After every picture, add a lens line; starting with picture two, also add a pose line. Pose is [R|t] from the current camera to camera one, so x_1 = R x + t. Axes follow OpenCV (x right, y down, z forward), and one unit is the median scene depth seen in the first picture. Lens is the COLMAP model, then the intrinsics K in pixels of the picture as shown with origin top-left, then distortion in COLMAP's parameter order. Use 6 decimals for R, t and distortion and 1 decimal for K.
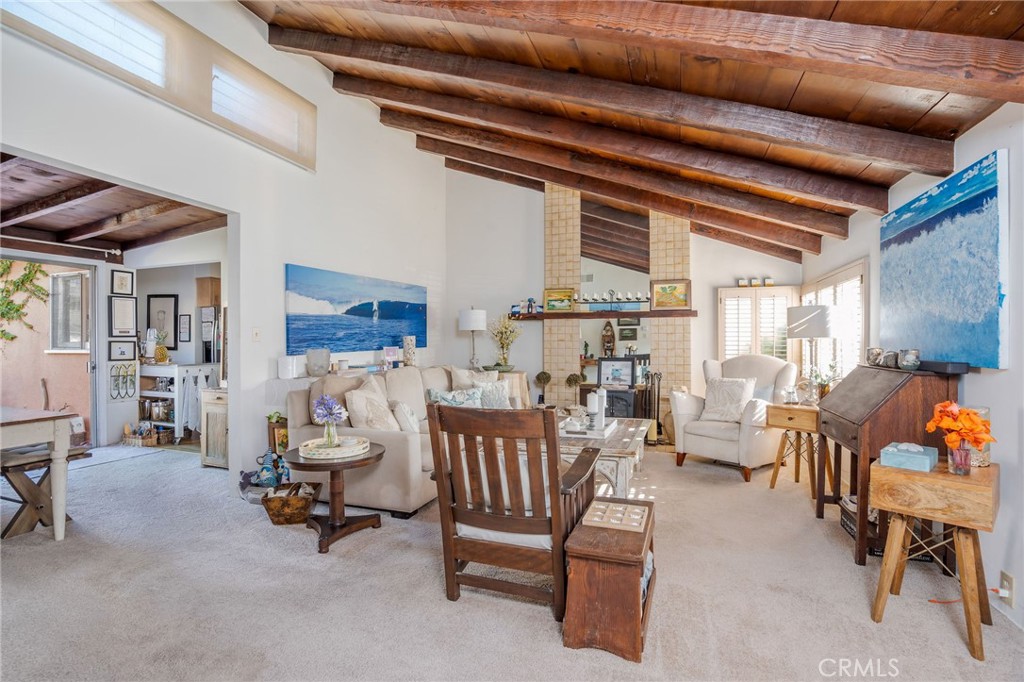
lens RADIAL K [[475.3, 0, 510.2], [0, 475.3, 343.5], [0, 0, 1]] dist [-0.042983, 0.015223]
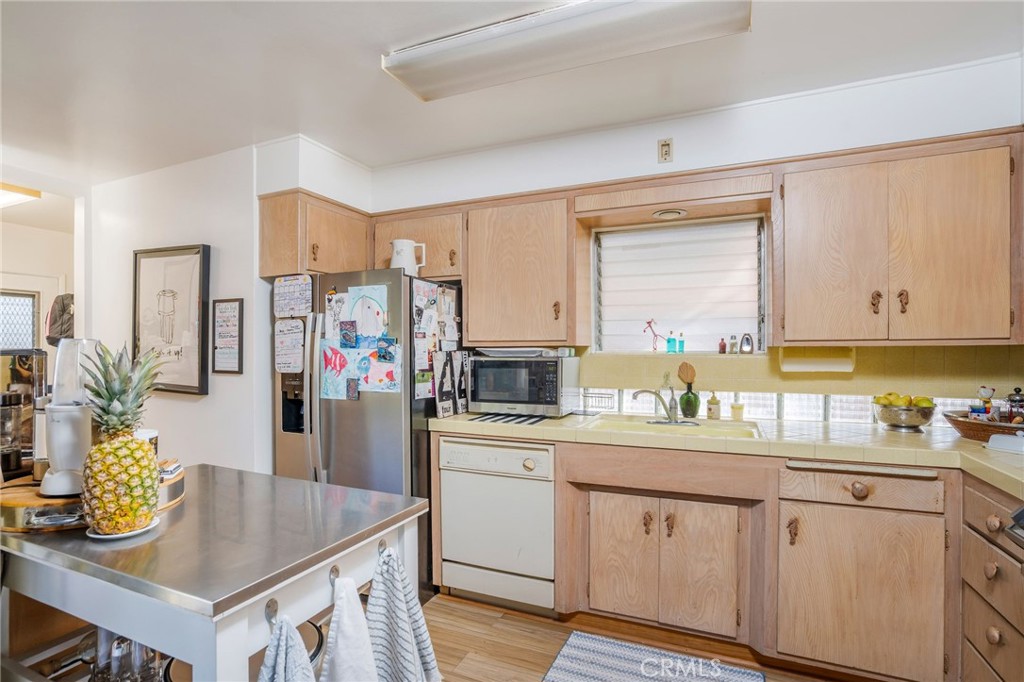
lens RADIAL K [[475.3, 0, 501.0], [0, 475.3, 348.0], [0, 0, 1]] dist [-0.042983, 0.015223]
pose [[0.998156, 0.002152, -0.060668, -0.601308], [-0.002642, 0.999965, -0.007995, -0.027786], [0.060649, 0.008140, 0.998126, 0.844264]]
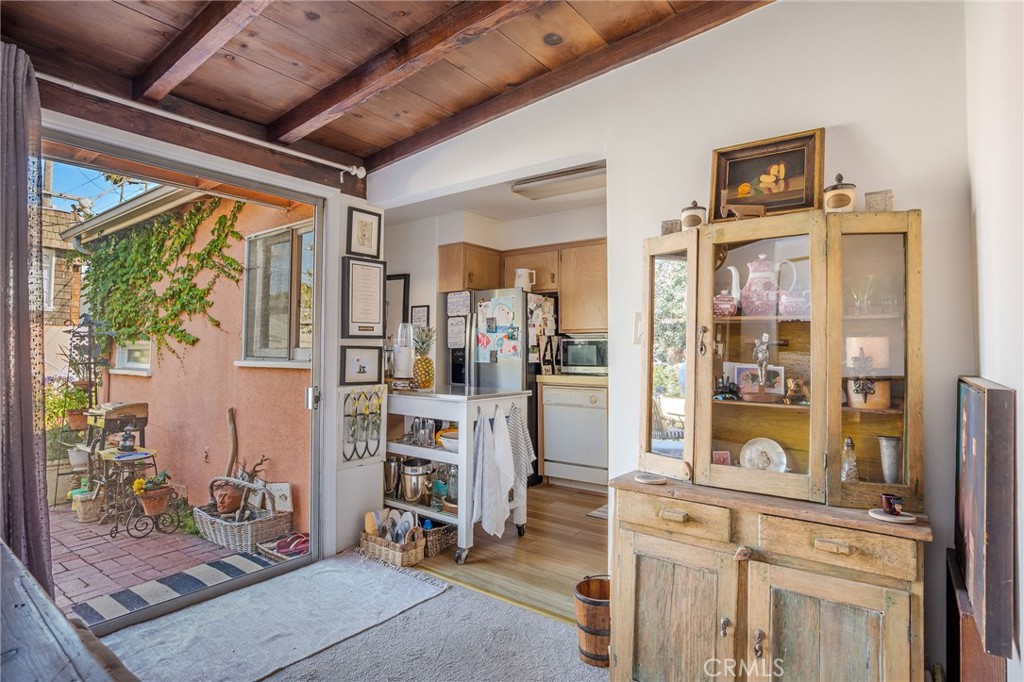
lens RADIAL K [[527.0, 0, 504.5], [0, 527.0, 335.5], [0, 0, 1]] dist [-0.026416, 0.004640]
pose [[0.956297, -0.001666, -0.292391, -0.502708], [-0.009248, 0.999311, -0.035941, 0.002317], [0.292249, 0.037074, 0.955623, 0.478779]]
